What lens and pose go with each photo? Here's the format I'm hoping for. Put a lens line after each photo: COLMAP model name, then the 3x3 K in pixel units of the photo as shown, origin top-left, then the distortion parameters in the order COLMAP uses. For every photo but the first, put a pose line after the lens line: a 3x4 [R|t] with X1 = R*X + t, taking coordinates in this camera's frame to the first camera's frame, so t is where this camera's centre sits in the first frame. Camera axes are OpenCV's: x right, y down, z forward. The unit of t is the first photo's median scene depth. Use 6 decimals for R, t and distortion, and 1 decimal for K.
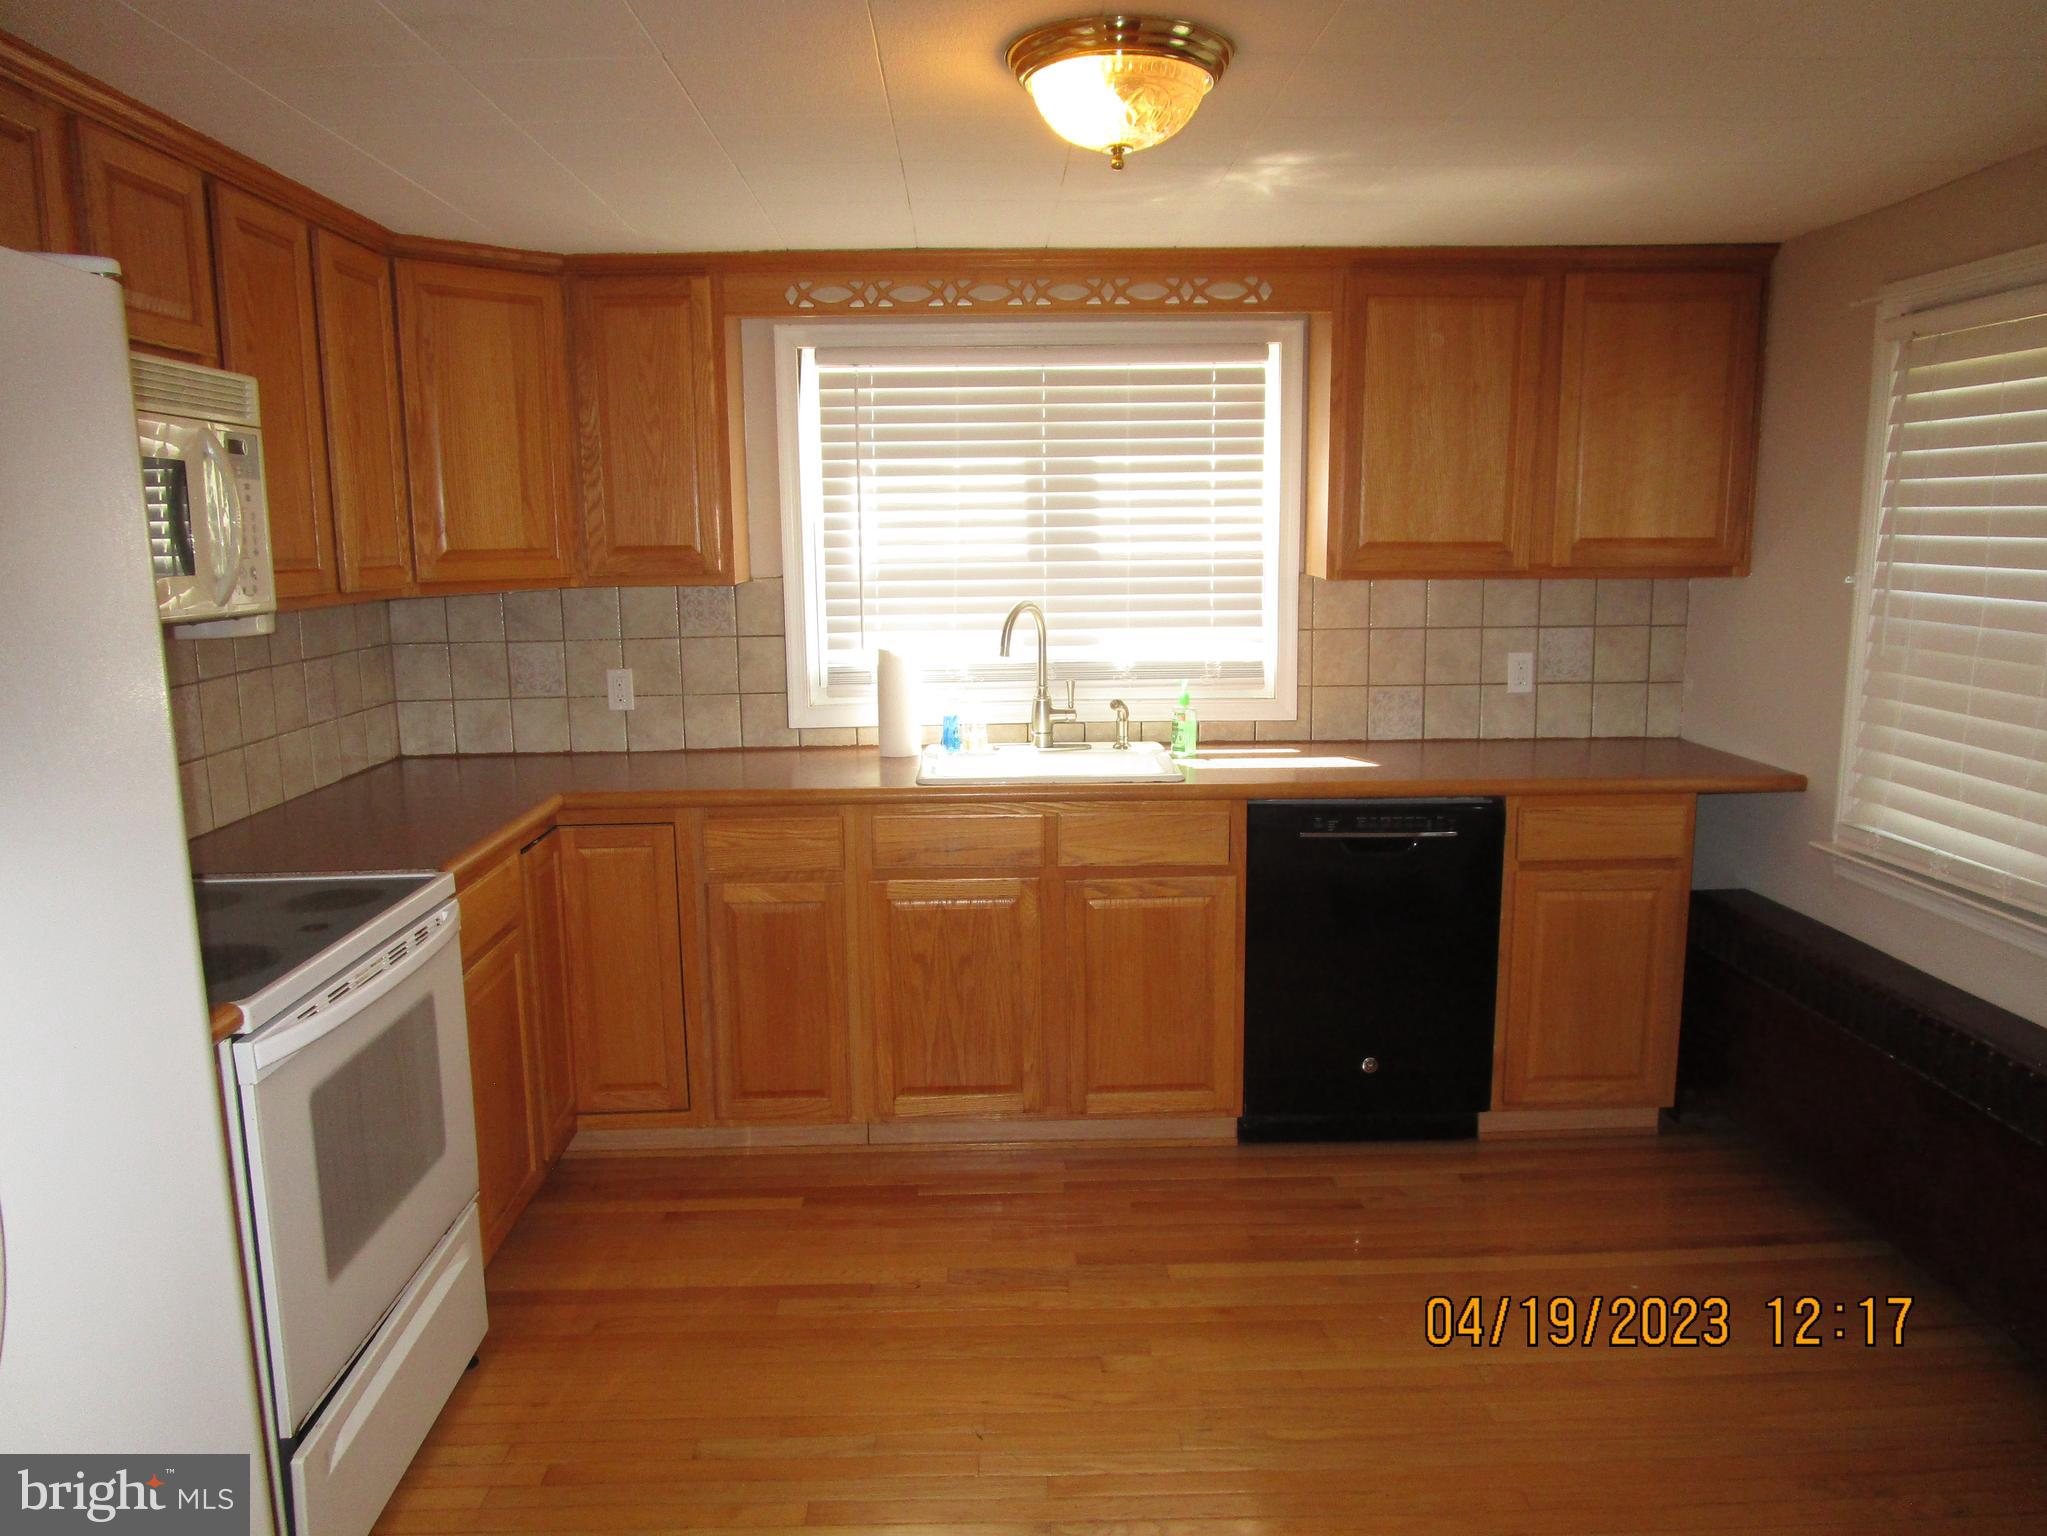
lens RADIAL K [[1477.2, 0, 1030.9], [0, 1477.2, 753.6], [0, 0, 1]] dist [-0.034929, 0.024495]
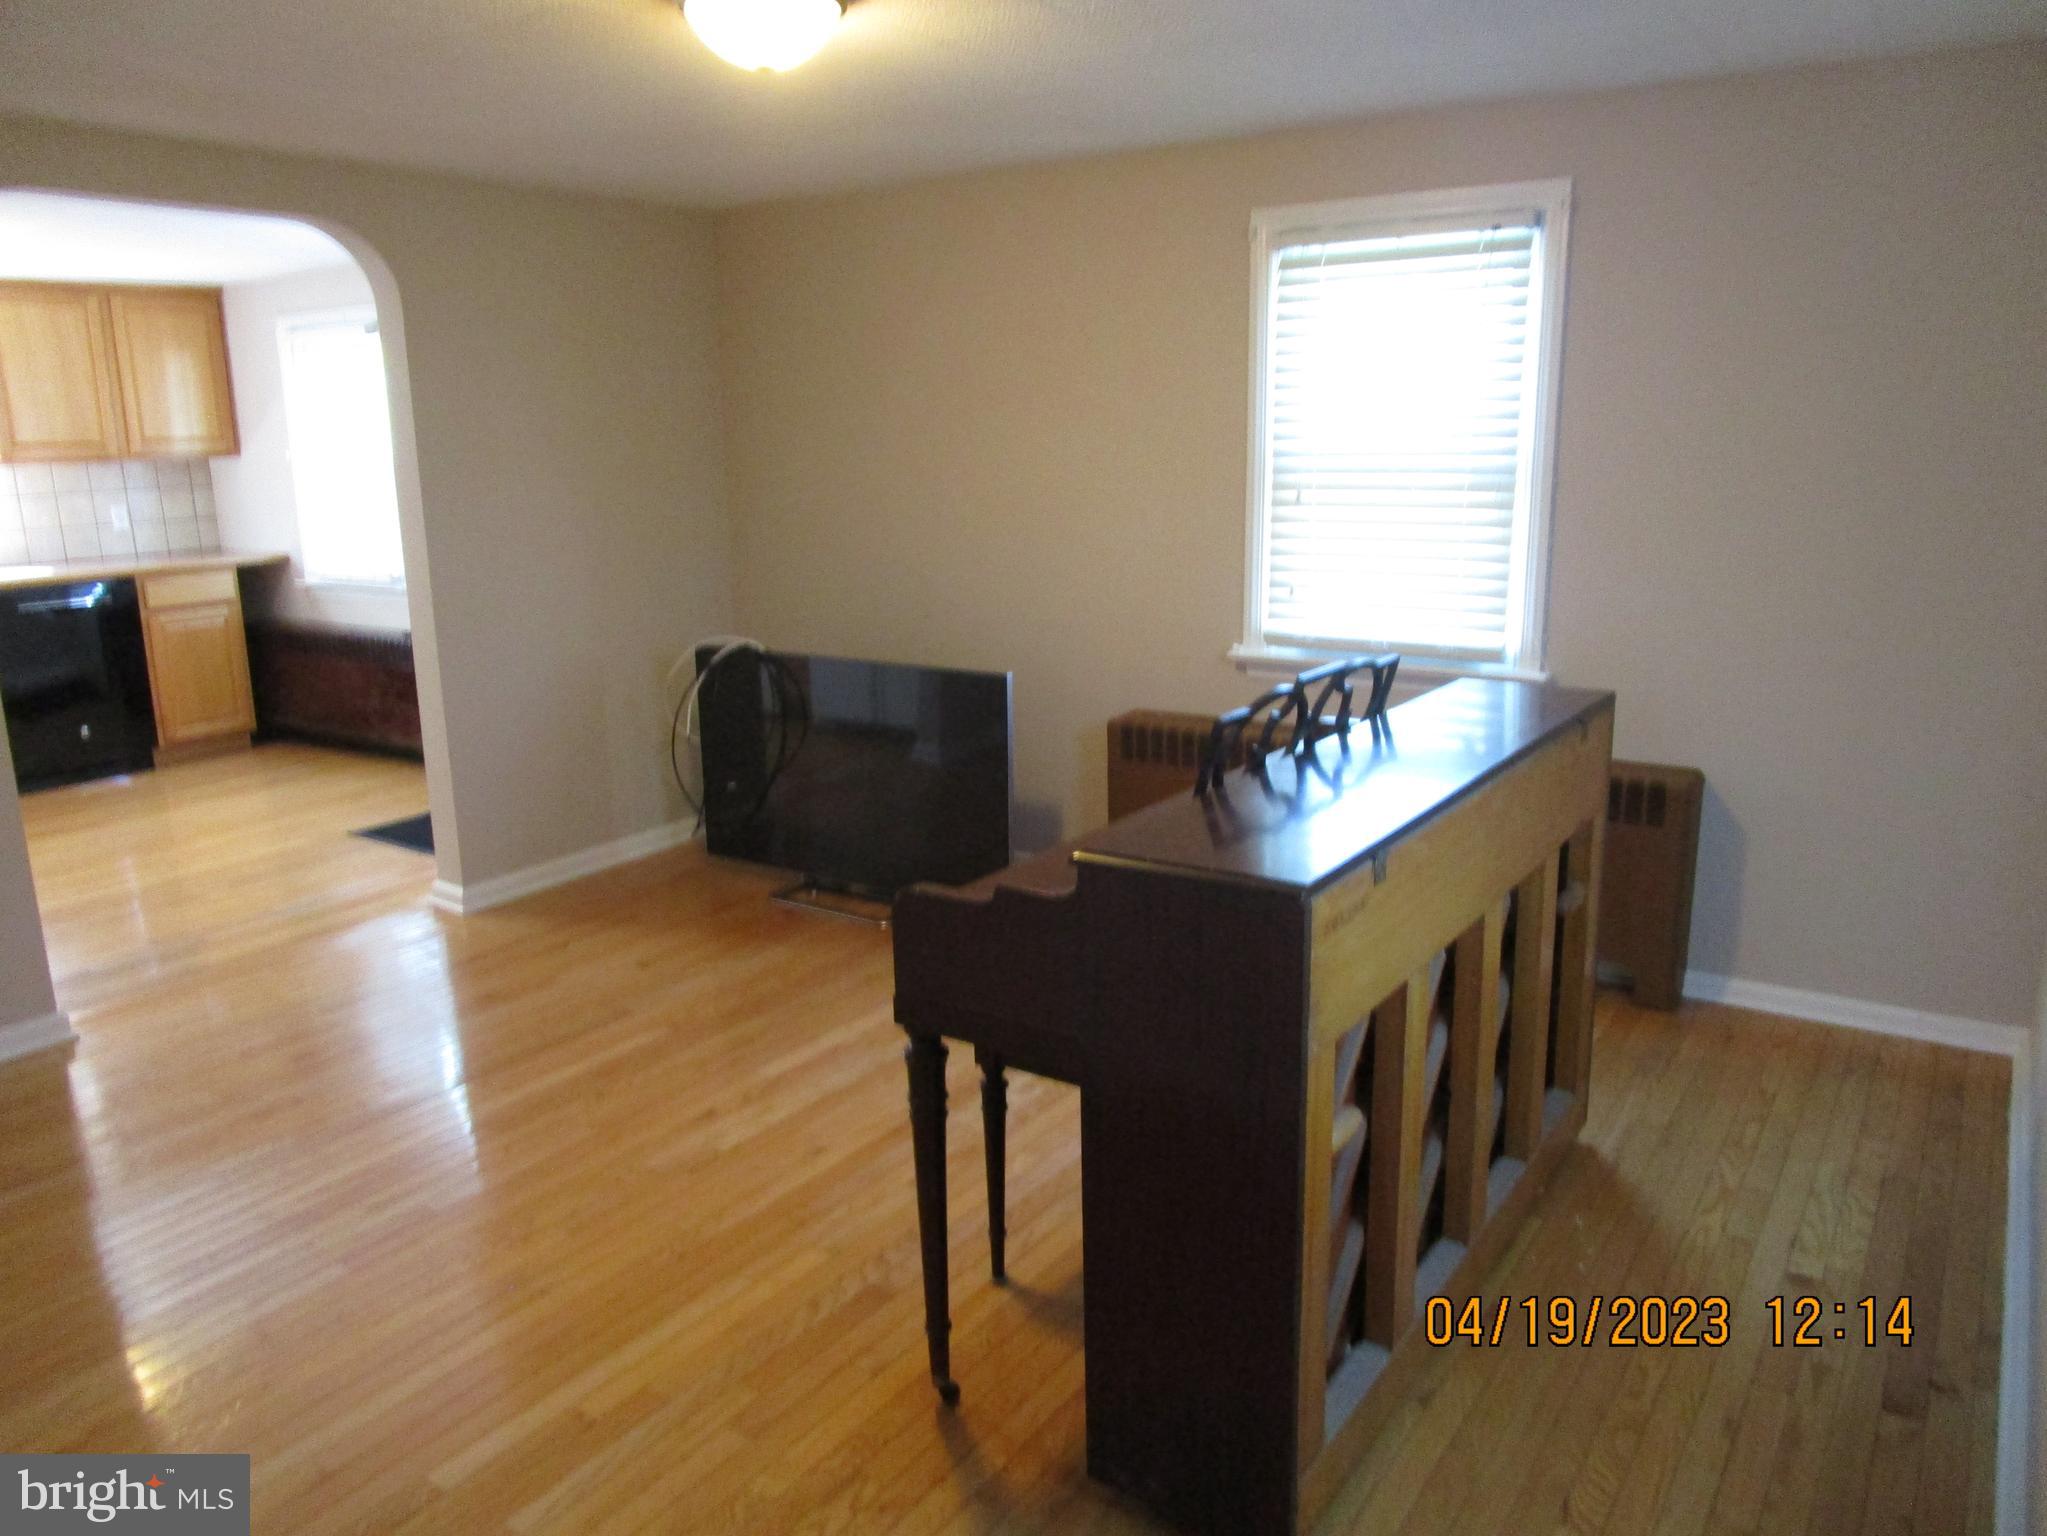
lens RADIAL K [[1477.2, 0, 1015.2], [0, 1477.2, 769.4], [0, 0, 1]] dist [-0.034929, 0.024495]
pose [[0.596962, -0.192812, 0.778755, -0.515614], [0.131314, 0.981082, 0.142246, 0.153416], [-0.791450, 0.017346, 0.610988, -1.042191]]
